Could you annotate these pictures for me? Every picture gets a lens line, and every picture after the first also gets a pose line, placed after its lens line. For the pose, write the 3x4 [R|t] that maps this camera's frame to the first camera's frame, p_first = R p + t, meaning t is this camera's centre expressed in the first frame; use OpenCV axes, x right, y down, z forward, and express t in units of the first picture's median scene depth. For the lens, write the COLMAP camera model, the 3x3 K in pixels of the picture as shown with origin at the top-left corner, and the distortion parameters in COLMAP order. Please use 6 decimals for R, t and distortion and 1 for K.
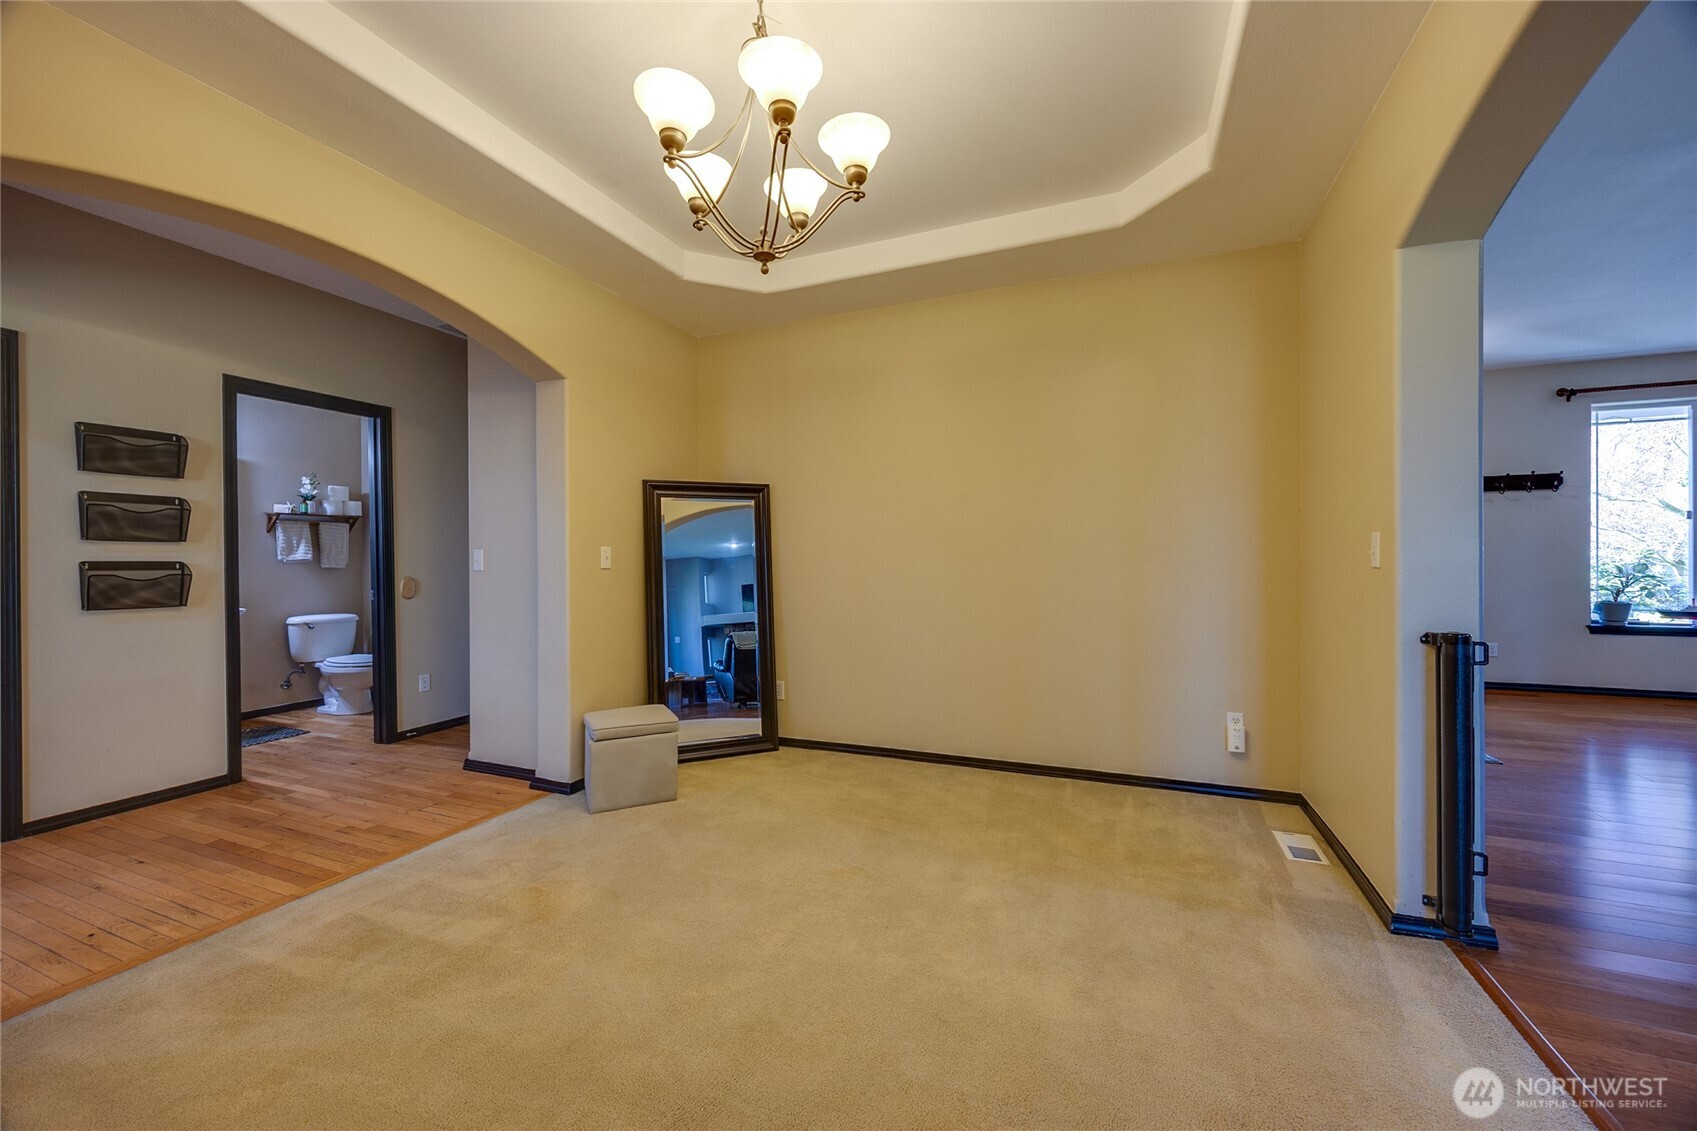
lens RADIAL K [[642.1, 0, 840.5], [0, 642.1, 564.0], [0, 0, 1]] dist [-0.000537, -0.000096]
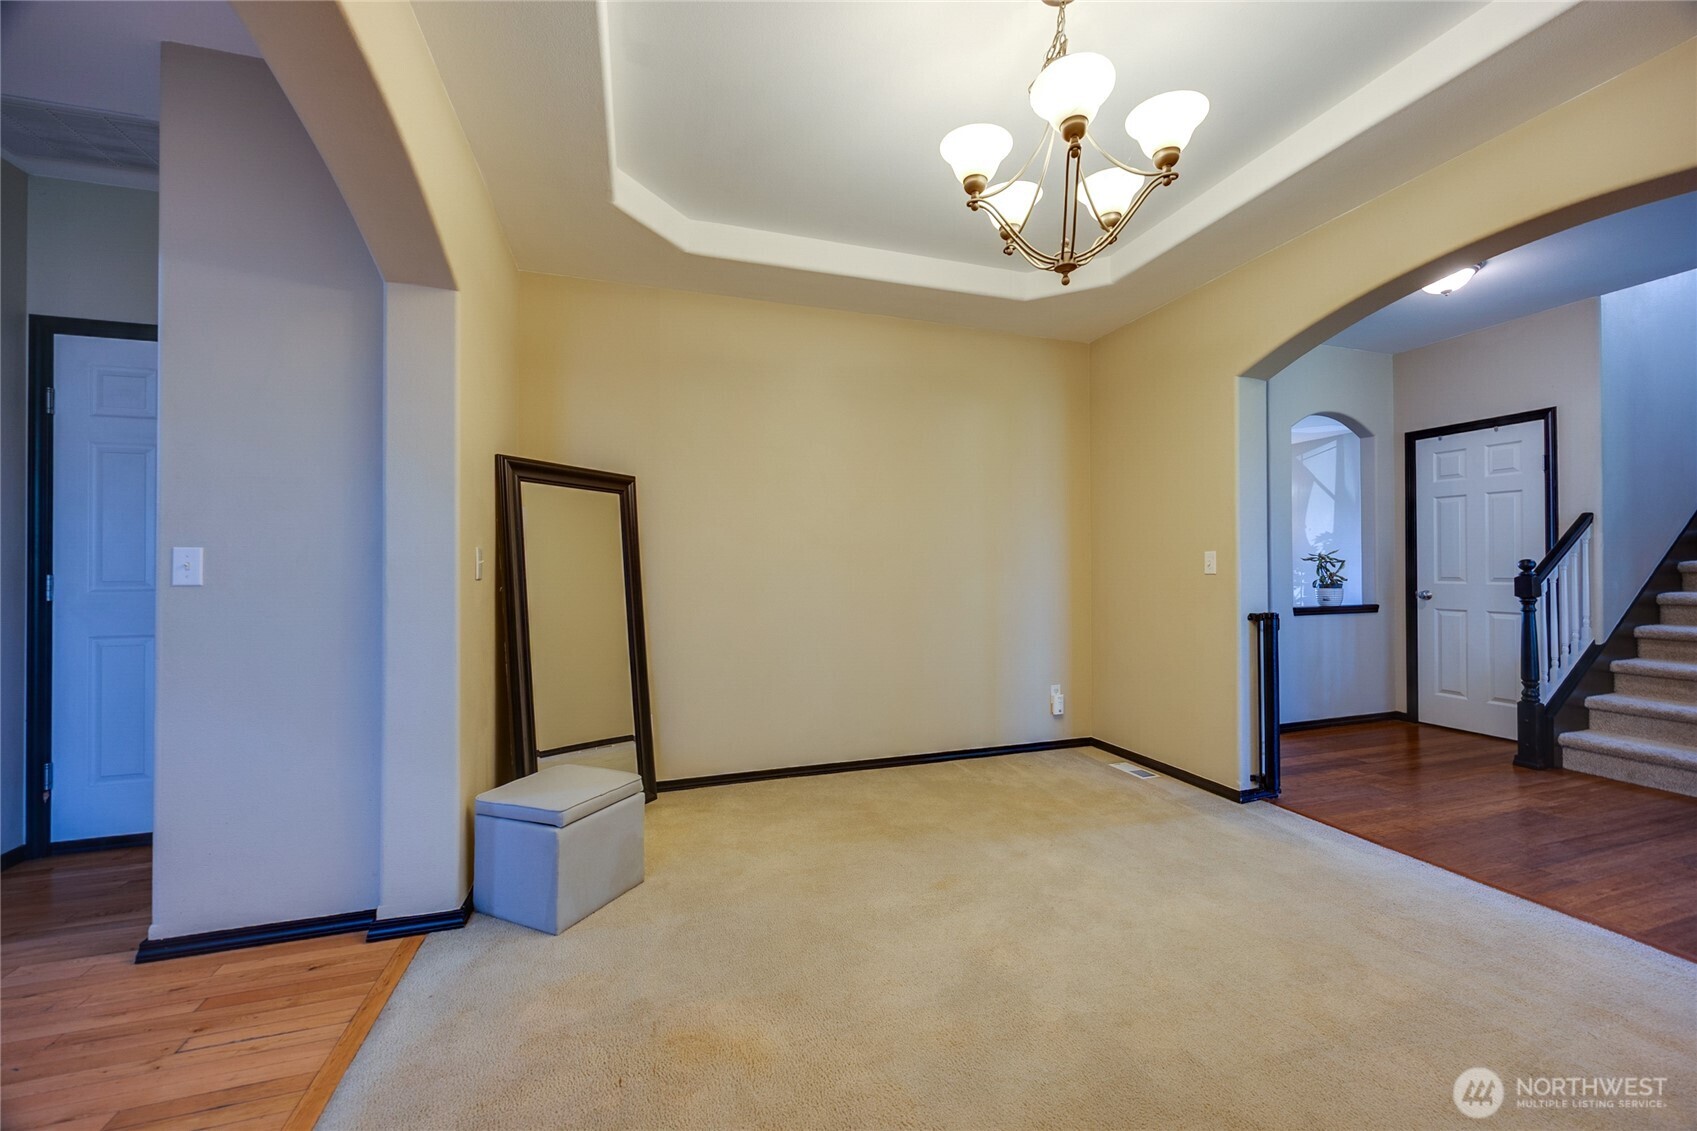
lens RADIAL K [[652.3, 0, 849.8], [0, 652.3, 568.5], [0, 0, 1]] dist [-0.000224, -0.000380]
pose [[0.759411, 0.004665, 0.650595, -0.617853], [0.003265, 0.999934, -0.010980, 0.004070], [-0.650603, 0.010463, 0.759346, 0.262112]]
